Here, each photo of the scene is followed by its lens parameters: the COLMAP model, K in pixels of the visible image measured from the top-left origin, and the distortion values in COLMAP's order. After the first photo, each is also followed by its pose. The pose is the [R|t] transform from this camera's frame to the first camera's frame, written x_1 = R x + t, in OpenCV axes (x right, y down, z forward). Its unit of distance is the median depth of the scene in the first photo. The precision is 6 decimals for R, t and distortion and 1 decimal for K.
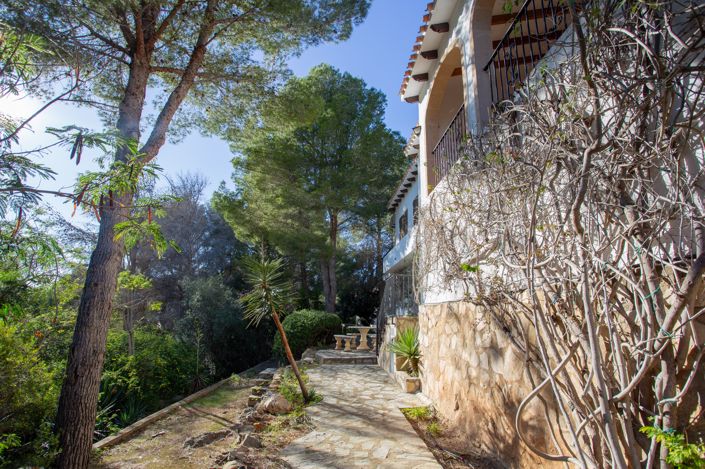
lens RADIAL K [[375.0, 0, 348.8], [0, 375.0, 234.1], [0, 0, 1]] dist [-0.069369, 0.029599]
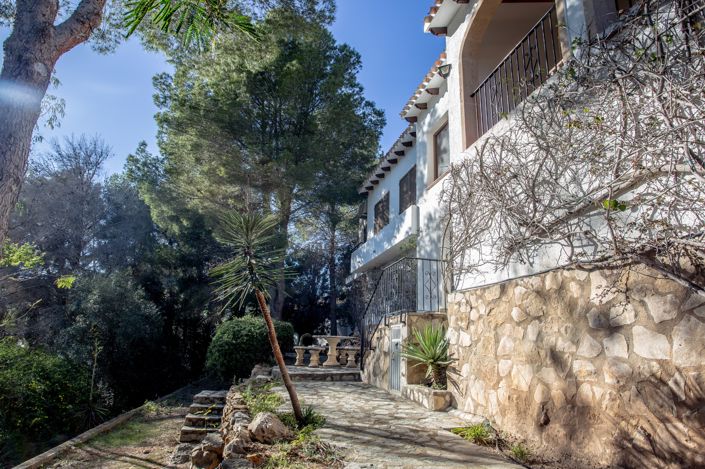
lens RADIAL K [[442.0, 0, 349.6], [0, 442.0, 234.9], [0, 0, 1]] dist [-0.061045, 0.050851]
pose [[0.983896, 0.052550, 0.170844, -0.099388], [-0.049067, 0.998494, -0.024549, 0.063520], [-0.171877, 0.015771, 0.984992, 0.097850]]
